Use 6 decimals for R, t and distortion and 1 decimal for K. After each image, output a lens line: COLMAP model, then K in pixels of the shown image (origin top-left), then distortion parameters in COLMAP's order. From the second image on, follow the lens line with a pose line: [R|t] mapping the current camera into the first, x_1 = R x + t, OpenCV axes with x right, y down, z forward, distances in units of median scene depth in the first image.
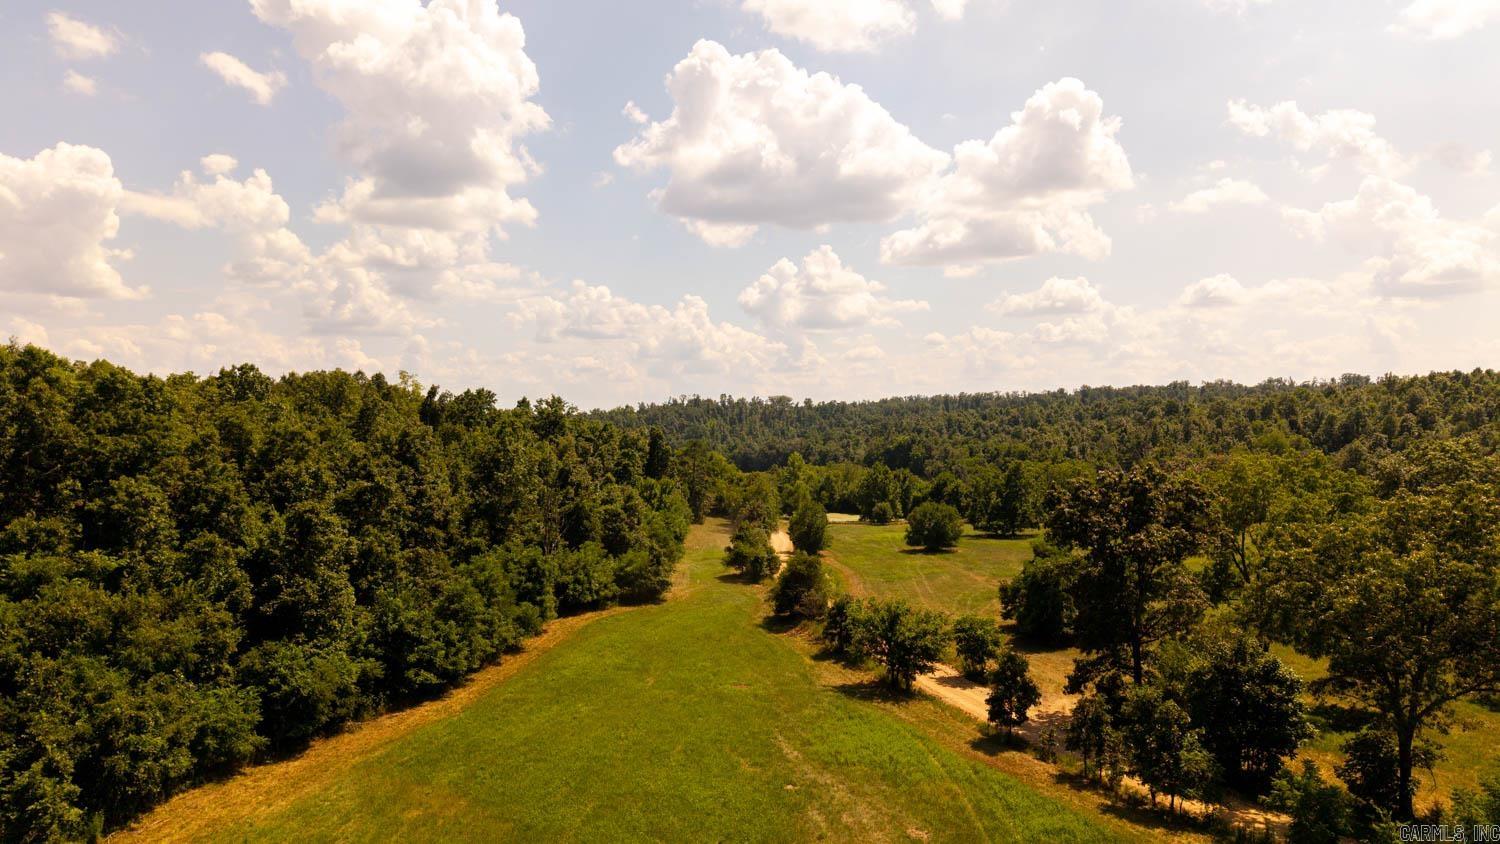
lens RADIAL K [[997.9, 0, 749.7], [0, 997.9, 431.9], [0, 0, 1]] dist [0.041821, -0.043016]
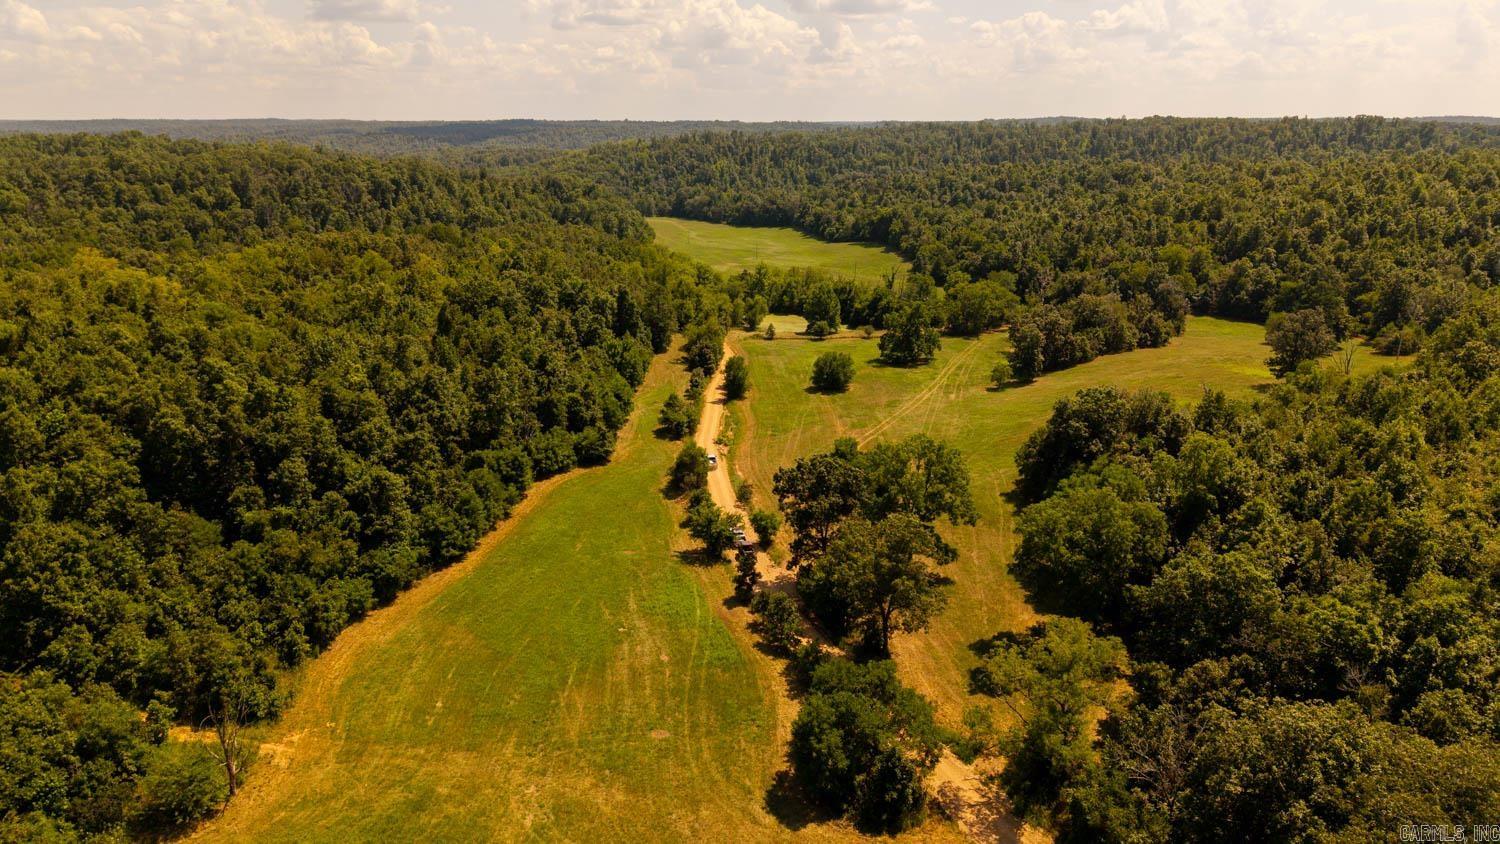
lens RADIAL K [[997.9, 0, 748.0], [0, 997.9, 427.7], [0, 0, 1]] dist [0.041821, -0.043016]
pose [[0.999489, 0.012718, -0.029342, 0.205044], [-0.003840, 0.958608, 0.284703, -0.376406], [0.031748, -0.284445, 0.958167, -0.516948]]
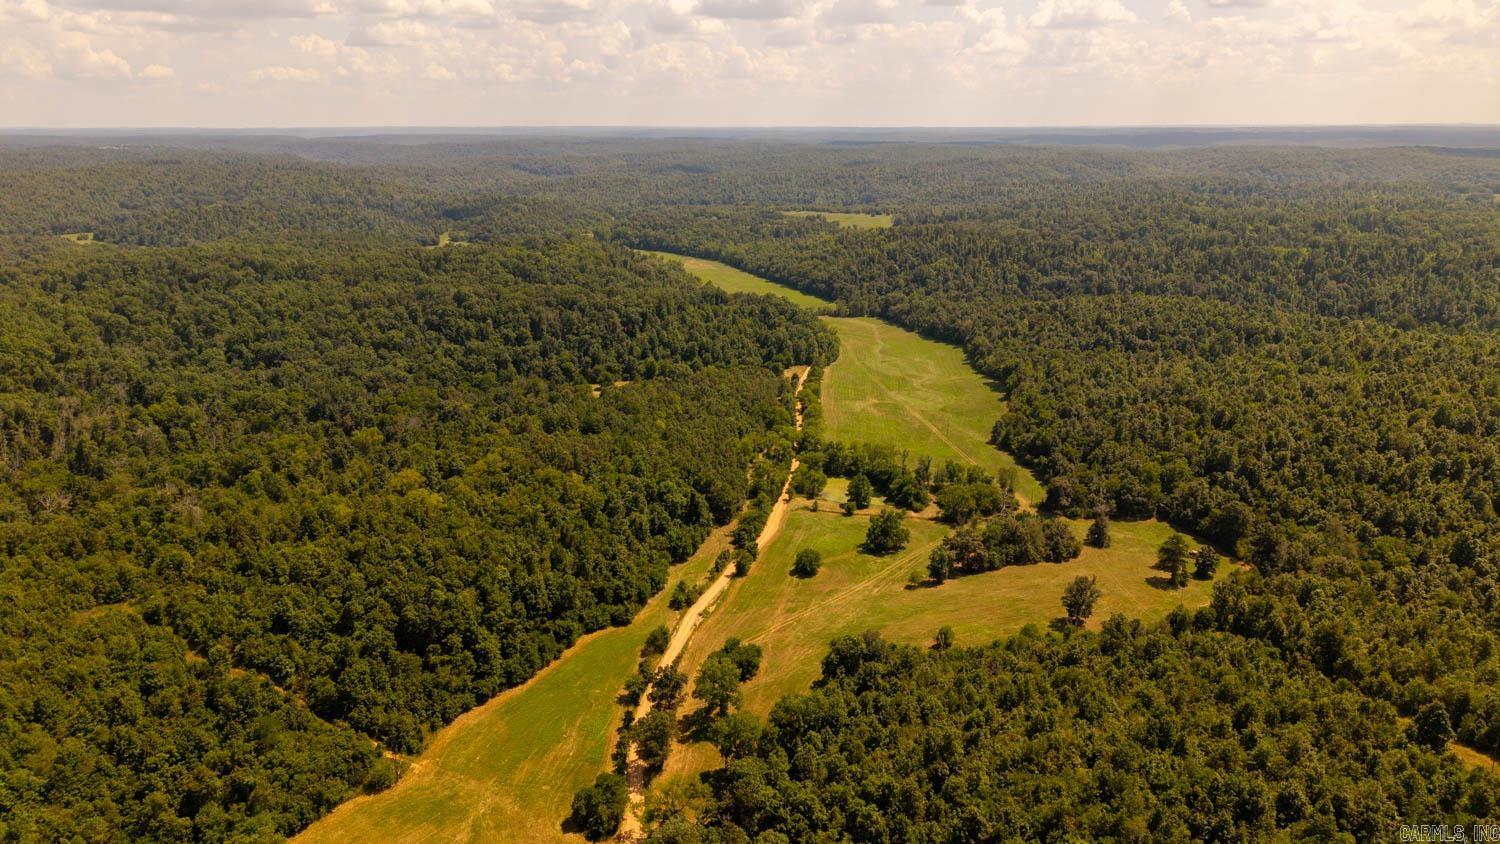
lens RADIAL K [[997.9, 0, 752.2], [0, 997.9, 431.4], [0, 0, 1]] dist [0.041821, -0.043016]
pose [[0.941121, 0.100039, -0.322928, 1.314363], [-0.001191, 0.956191, 0.292742, -1.411179], [0.338067, -0.275122, 0.900011, -1.520747]]
